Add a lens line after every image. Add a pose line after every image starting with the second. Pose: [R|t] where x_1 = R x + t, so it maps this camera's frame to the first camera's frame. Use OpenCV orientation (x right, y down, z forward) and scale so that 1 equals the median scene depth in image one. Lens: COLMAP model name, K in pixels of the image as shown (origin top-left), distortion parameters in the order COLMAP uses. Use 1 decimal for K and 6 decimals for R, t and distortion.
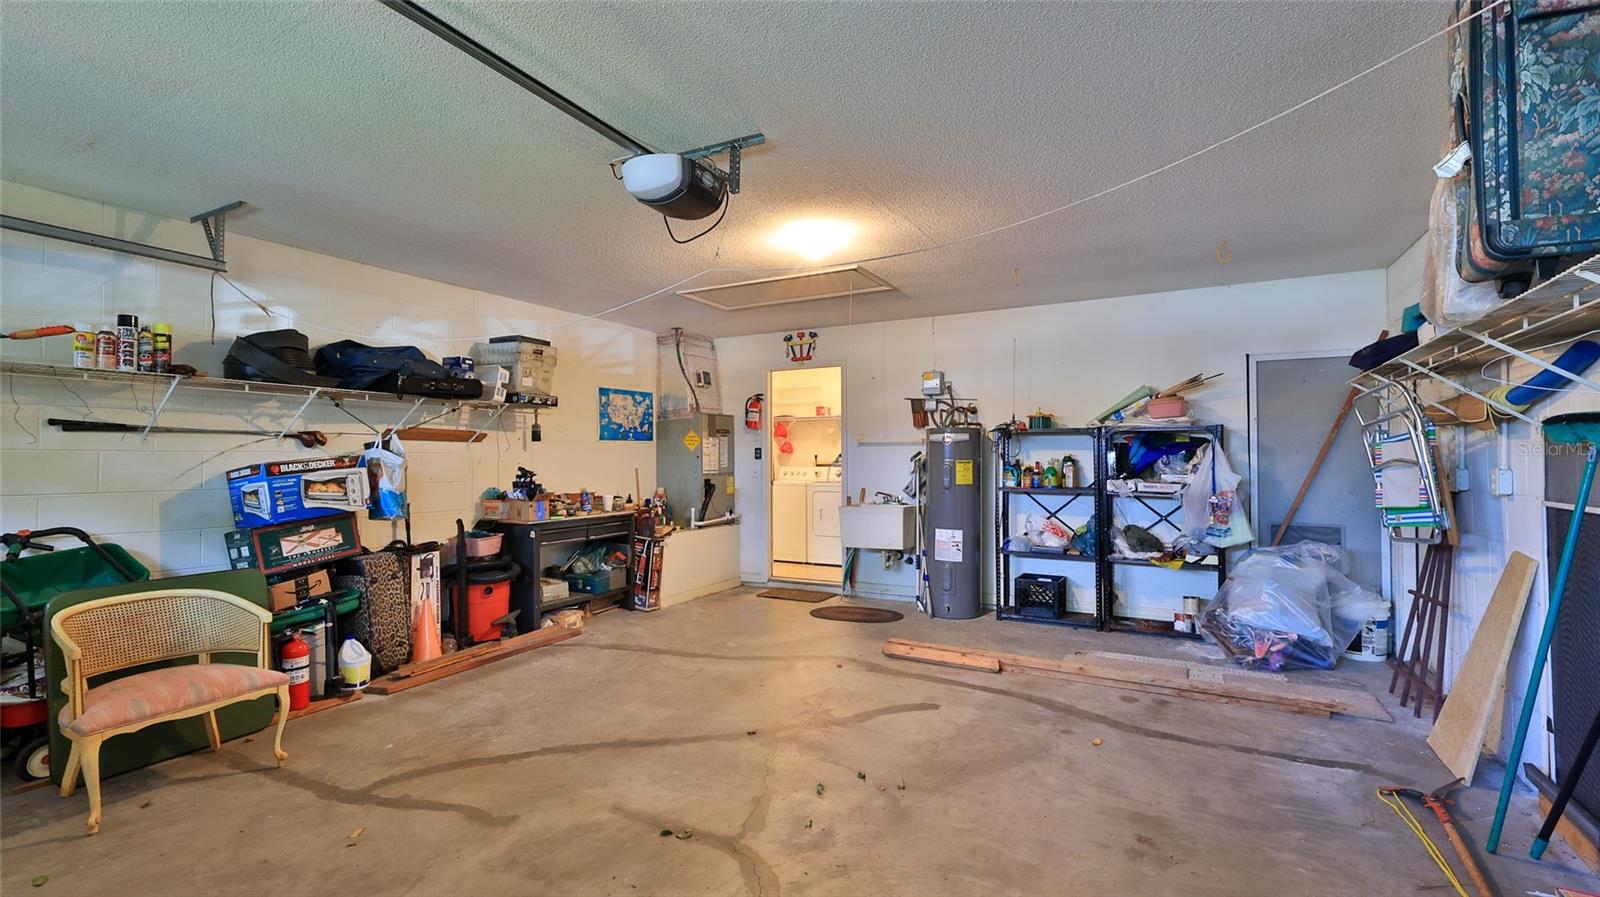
lens RADIAL K [[705.9, 0, 802.4], [0, 705.9, 454.3], [0, 0, 1]] dist [-0.001499, 0.000549]
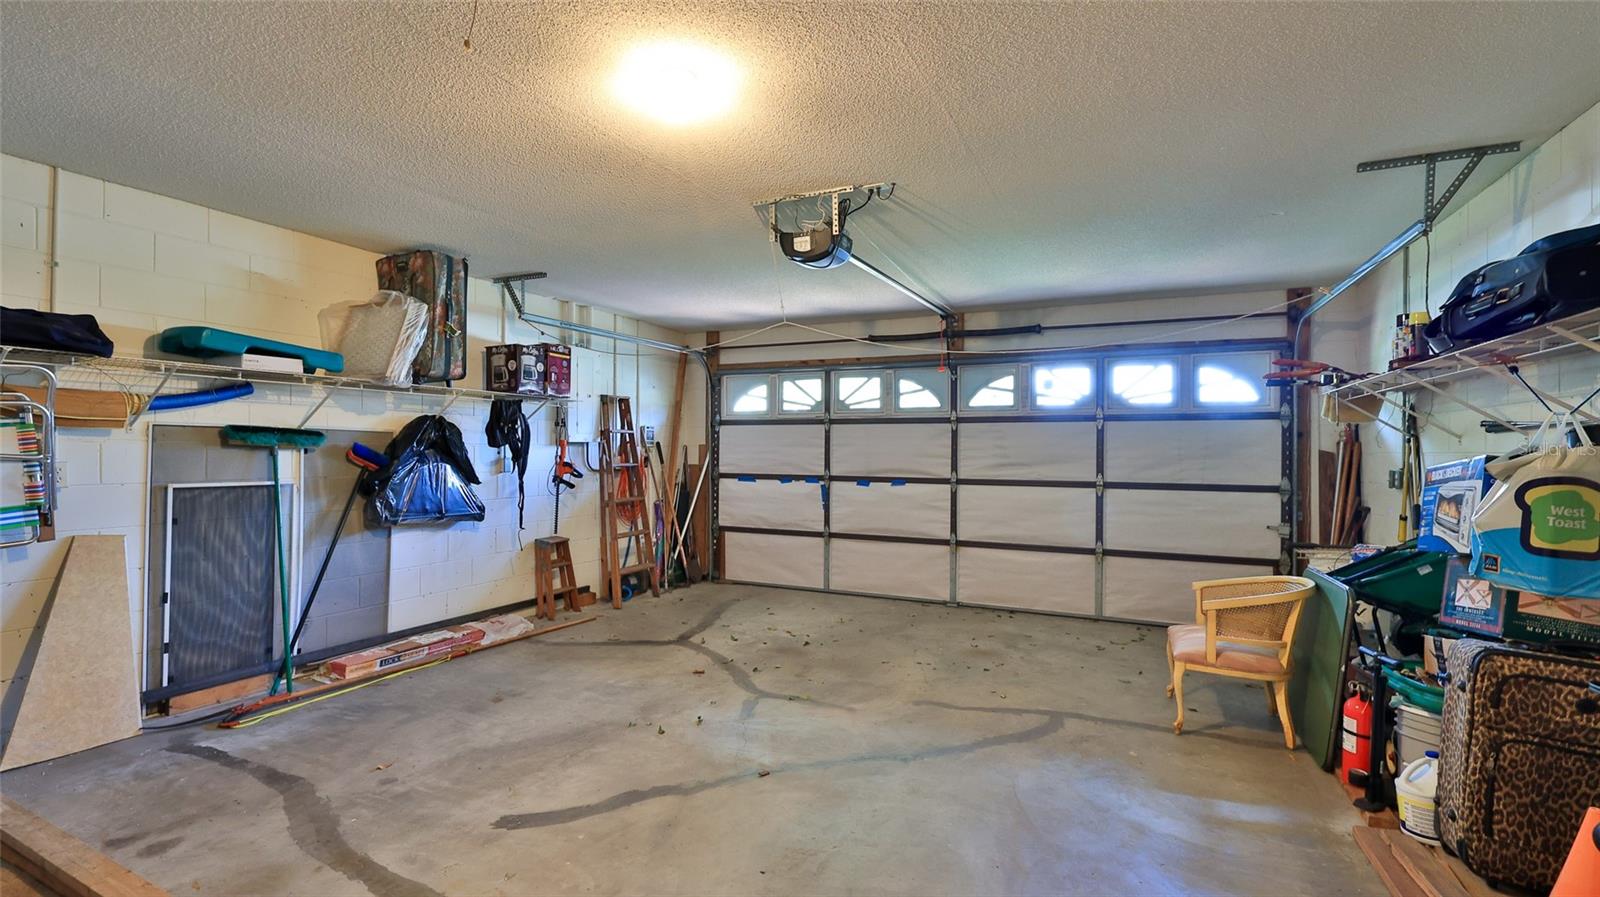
lens RADIAL K [[705.9, 0, 798.0], [0, 705.9, 449.1], [0, 0, 1]] dist [-0.001499, 0.000549]
pose [[-0.998297, -0.006938, -0.057920, -0.069263], [-0.006158, 0.999888, -0.013647, 0.009368], [0.058008, -0.013267, -0.998228, 2.188443]]
